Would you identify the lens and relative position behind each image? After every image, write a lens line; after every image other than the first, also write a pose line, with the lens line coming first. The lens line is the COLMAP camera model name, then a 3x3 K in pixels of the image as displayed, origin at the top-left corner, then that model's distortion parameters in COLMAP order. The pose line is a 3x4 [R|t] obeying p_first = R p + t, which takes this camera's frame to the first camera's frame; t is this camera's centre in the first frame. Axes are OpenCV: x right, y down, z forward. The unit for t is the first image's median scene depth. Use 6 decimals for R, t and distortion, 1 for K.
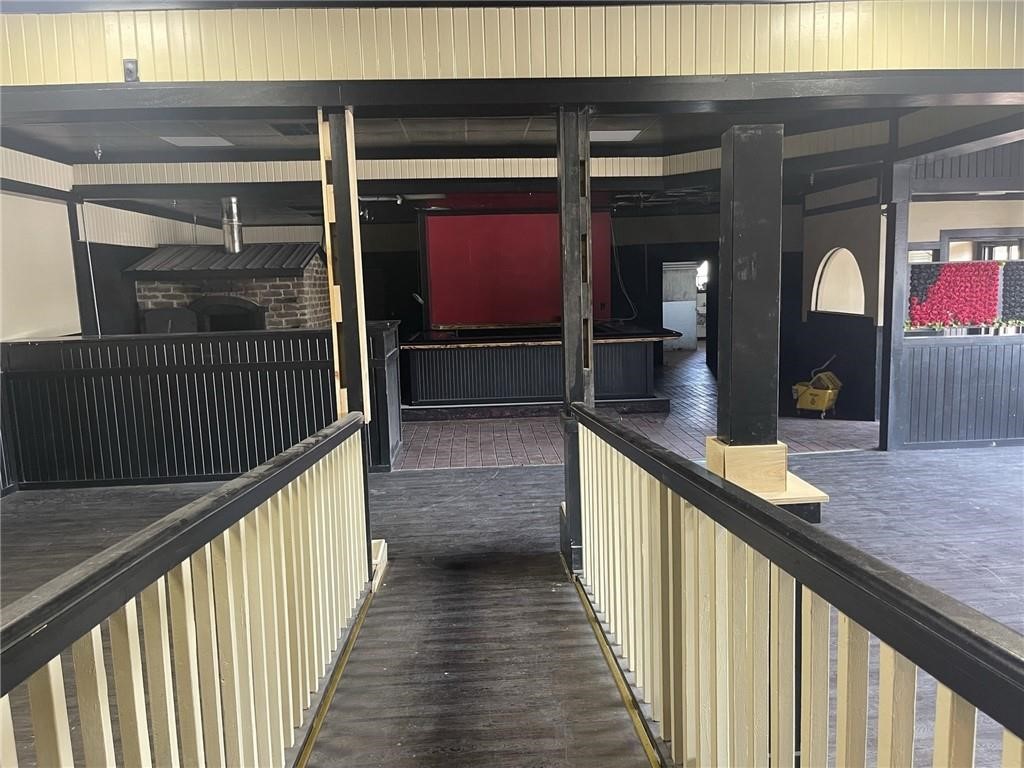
lens RADIAL K [[773.2, 0, 516.9], [0, 773.2, 382.4], [0, 0, 1]] dist [0.070407, -0.097988]
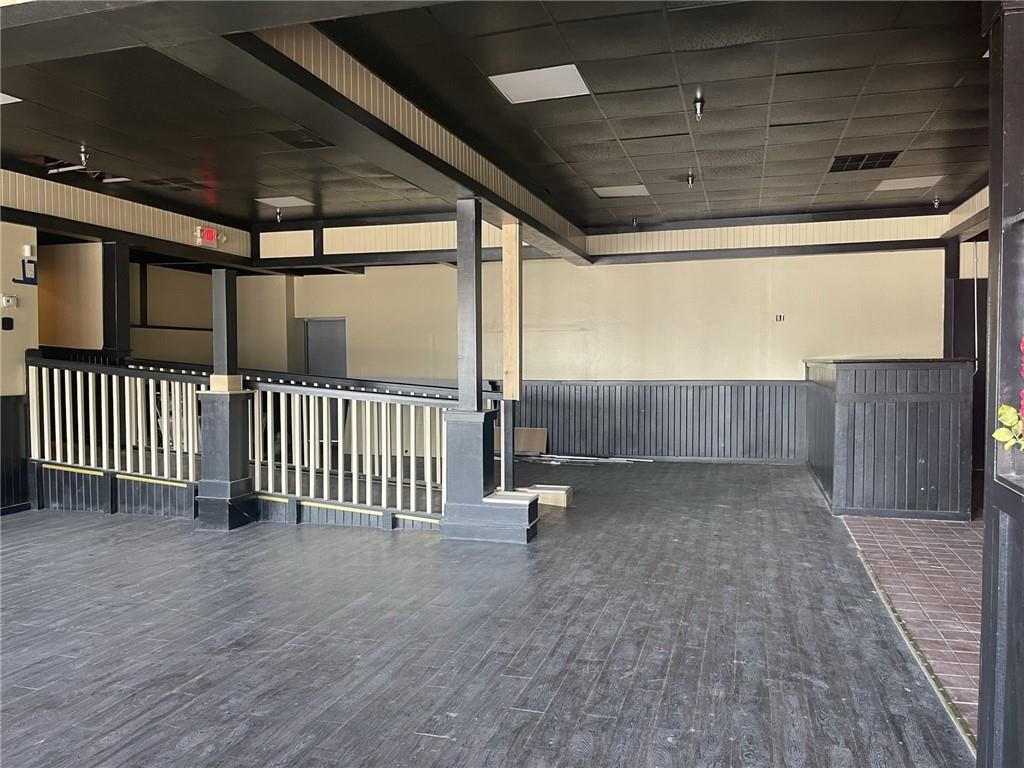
lens RADIAL K [[773.2, 0, 513.4], [0, 773.2, 383.4], [0, 0, 1]] dist [0.070407, -0.097988]
pose [[-0.341823, 0.066353, -0.937419, 0.662711], [-0.105724, 0.988457, 0.108517, -0.081030], [0.933798, 0.136202, -0.330862, 0.738687]]
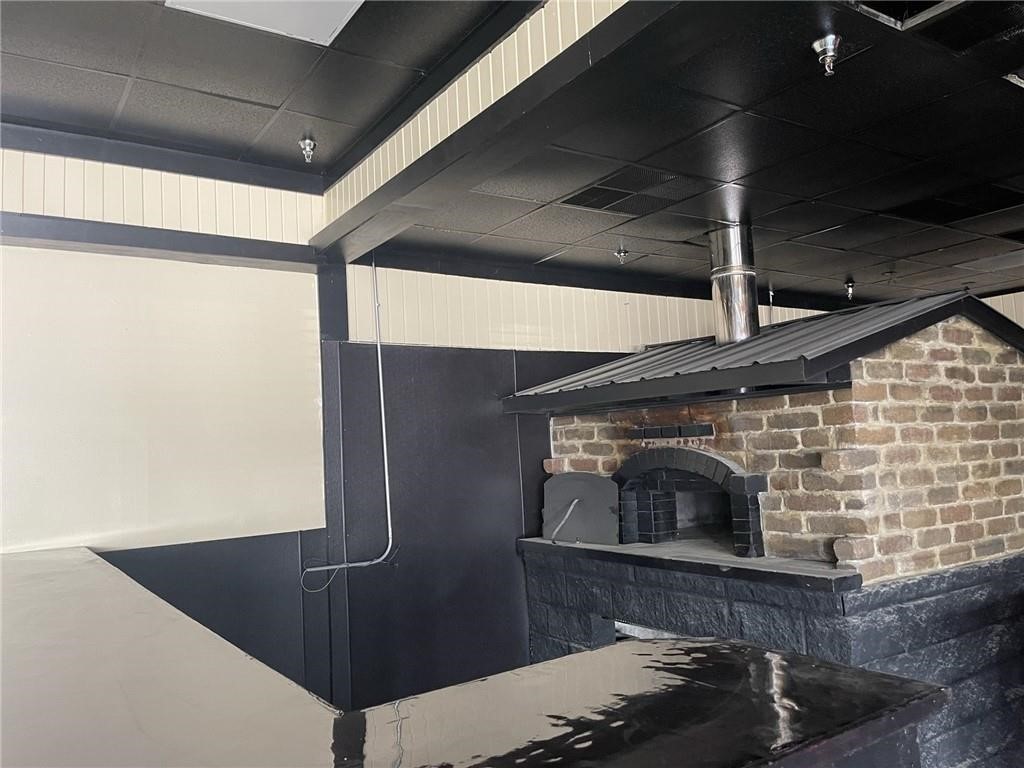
lens RADIAL K [[773.2, 0, 508.5], [0, 773.2, 389.3], [0, 0, 1]] dist [0.070407, -0.097988]
pose [[0.501015, -0.061441, -0.863255, -0.072664], [-0.083414, 0.989404, -0.118831, -0.092828], [0.861410, 0.131544, 0.490581, 0.786522]]
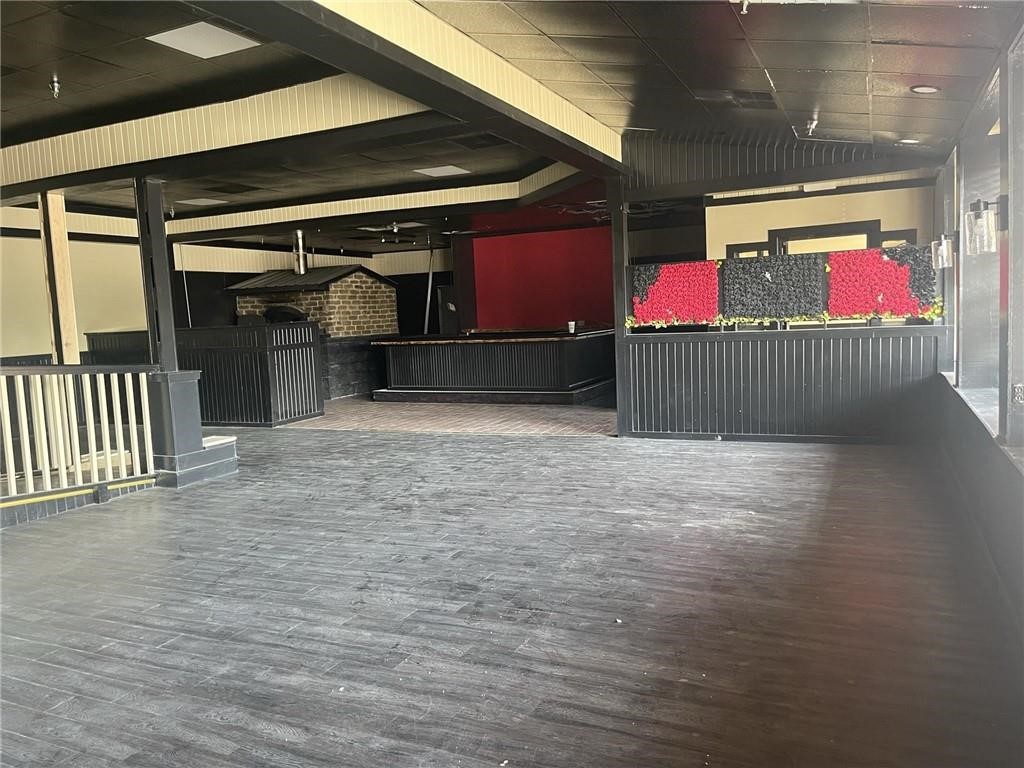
lens RADIAL K [[773.2, 0, 505.9], [0, 773.2, 388.2], [0, 0, 1]] dist [0.070407, -0.097988]
pose [[0.879039, 0.037628, -0.475262, 0.693027], [-0.043188, 0.999067, -0.000781, 0.021577], [0.474789, 0.021212, 0.879844, -0.029784]]
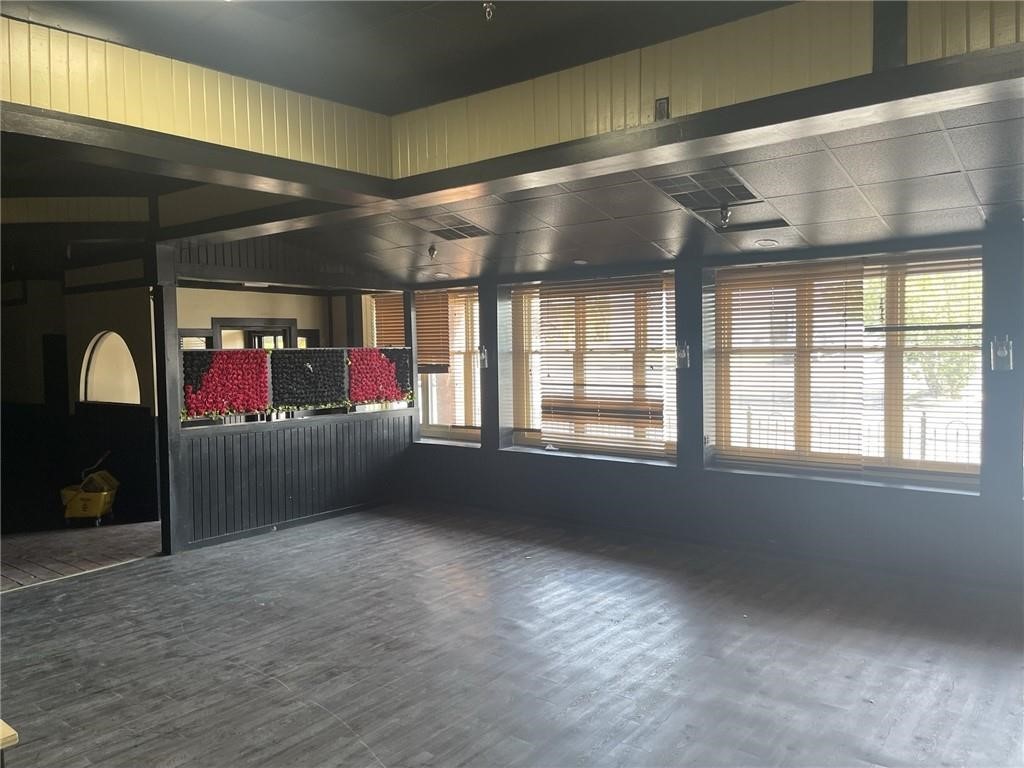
lens RADIAL K [[773.2, 0, 509.3], [0, 773.2, 386.6], [0, 0, 1]] dist [0.070407, -0.097988]
pose [[0.665446, -0.016488, 0.746264, 0.050493], [0.093581, 0.993711, -0.061491, -0.010649], [-0.740557, 0.110755, 0.662804, 0.071450]]
